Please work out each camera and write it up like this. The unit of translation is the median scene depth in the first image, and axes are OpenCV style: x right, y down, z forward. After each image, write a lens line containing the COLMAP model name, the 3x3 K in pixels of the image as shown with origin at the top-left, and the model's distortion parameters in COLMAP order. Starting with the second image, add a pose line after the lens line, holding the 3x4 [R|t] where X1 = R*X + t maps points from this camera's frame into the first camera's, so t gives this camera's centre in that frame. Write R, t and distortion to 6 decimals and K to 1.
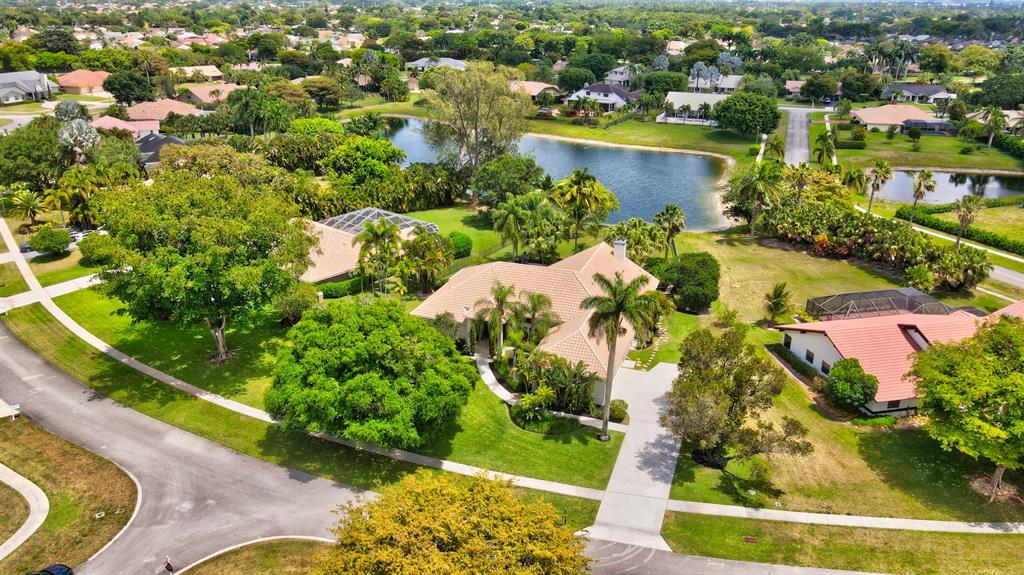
lens RADIAL K [[734.2, 0, 512.0], [0, 734.2, 287.5], [0, 0, 1]] dist [-0.007050, 0.000567]
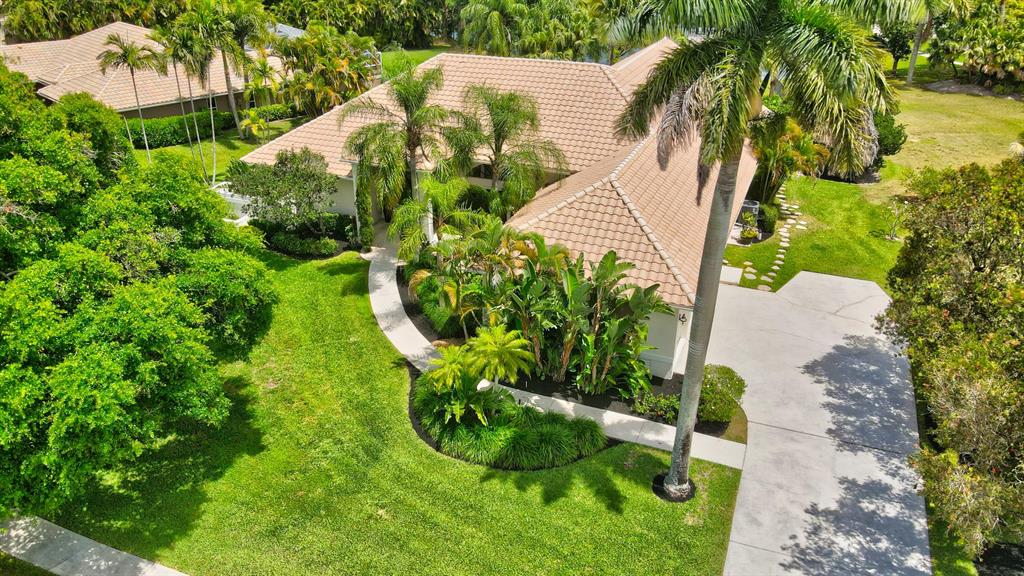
lens RADIAL K [[740.5, 0, 512.0], [0, 740.5, 288.0], [0, 0, 1]] dist [0.001379, 0.003602]
pose [[0.998654, 0.014532, -0.049782, 0.055787], [-0.009724, 0.995381, 0.095505, 0.070918], [0.050940, -0.094892, 0.994183, 0.556027]]
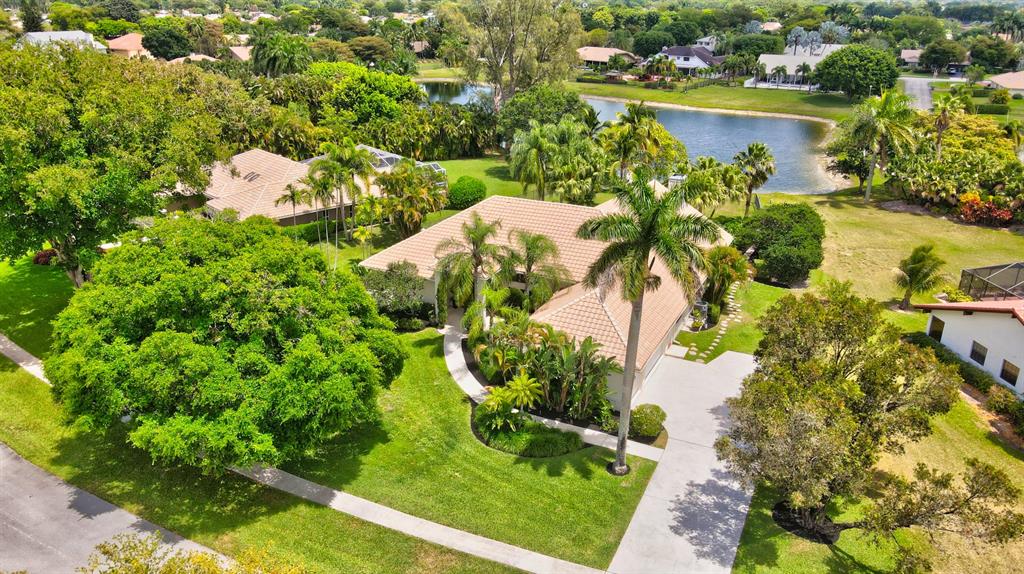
lens RADIAL K [[740.5, 0, 512.0], [0, 740.5, 287.0], [0, 0, 1]] dist [0.001379, 0.003602]
pose [[0.993787, 0.039517, -0.104046, 0.078795], [-0.039466, 0.999218, 0.002554, 0.050767], [0.104065, 0.001568, 0.994569, 0.331023]]
